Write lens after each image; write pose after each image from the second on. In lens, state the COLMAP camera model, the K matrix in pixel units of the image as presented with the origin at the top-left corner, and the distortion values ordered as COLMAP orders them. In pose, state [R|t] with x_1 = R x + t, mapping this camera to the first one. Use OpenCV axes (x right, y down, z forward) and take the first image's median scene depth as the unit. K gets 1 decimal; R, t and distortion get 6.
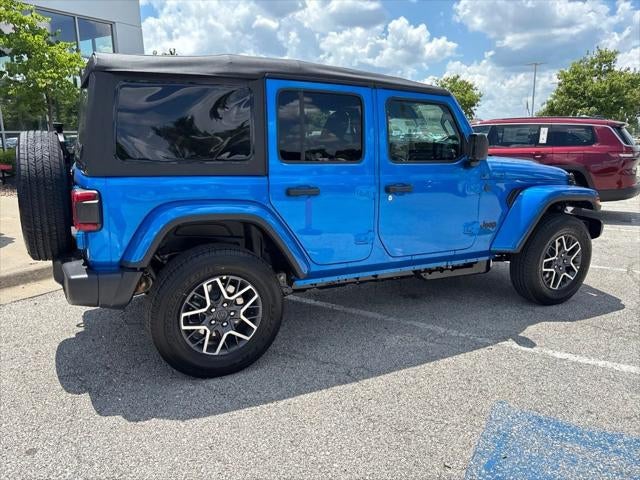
lens RADIAL K [[488.2, 0, 317.3], [0, 488.2, 232.0], [0, 0, 1]] dist [0.050053, -0.064231]
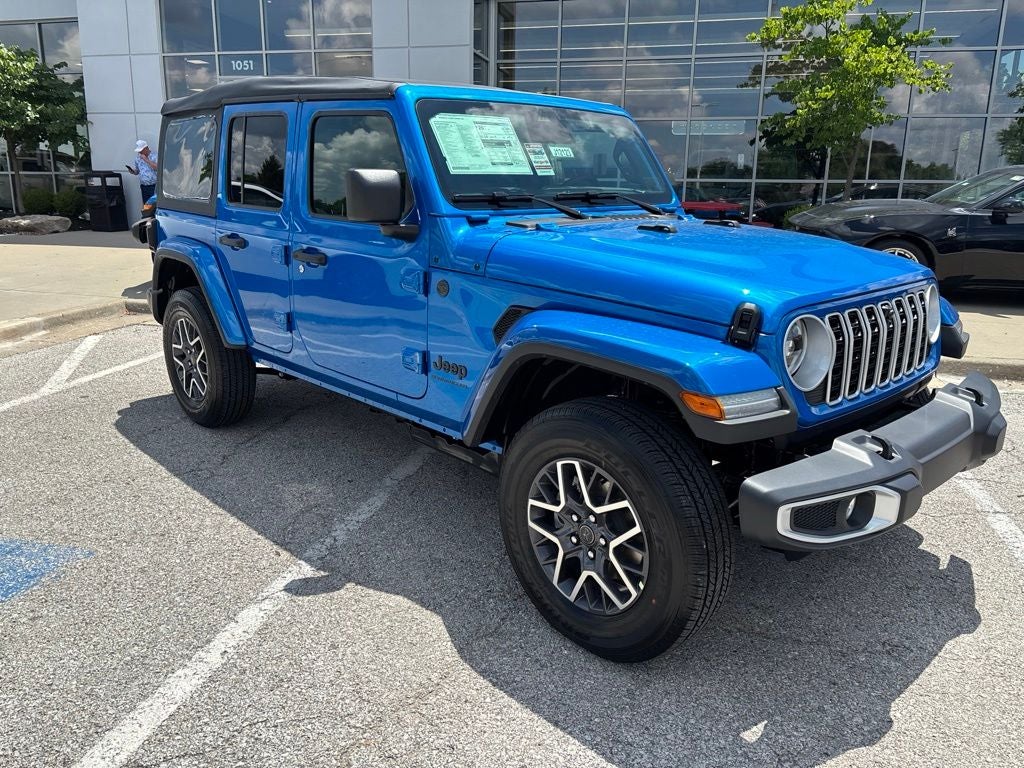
lens RADIAL K [[781.1, 0, 507.7], [0, 781.1, 371.2], [0, 0, 1]] dist [0.050053, -0.064231]
pose [[0.275168, 0.227688, -0.934045, 1.212641], [-0.200419, 0.963791, 0.175896, -0.174328], [0.940274, 0.138799, 0.310837, 0.933392]]
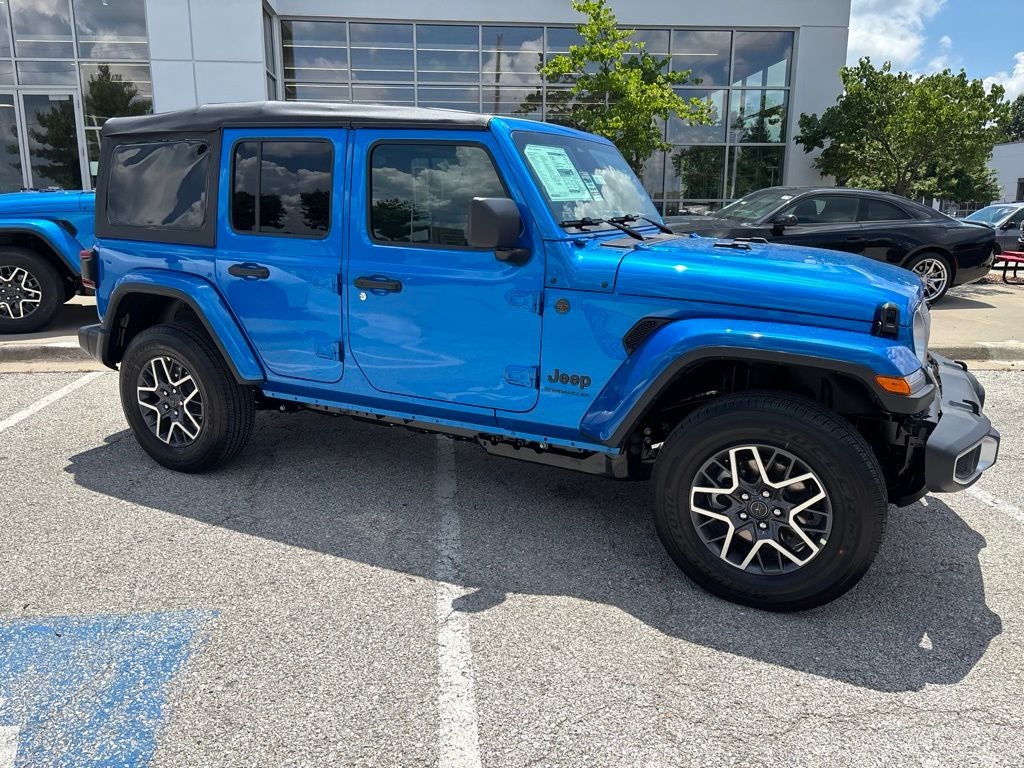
lens RADIAL K [[781.1, 0, 507.7], [0, 781.1, 371.2], [0, 0, 1]] dist [0.050053, -0.064231]
pose [[0.583385, 0.172713, -0.793620, 1.083570], [-0.164423, 0.982011, 0.092845, -0.098521], [0.795379, 0.076325, 0.601288, 0.525659]]
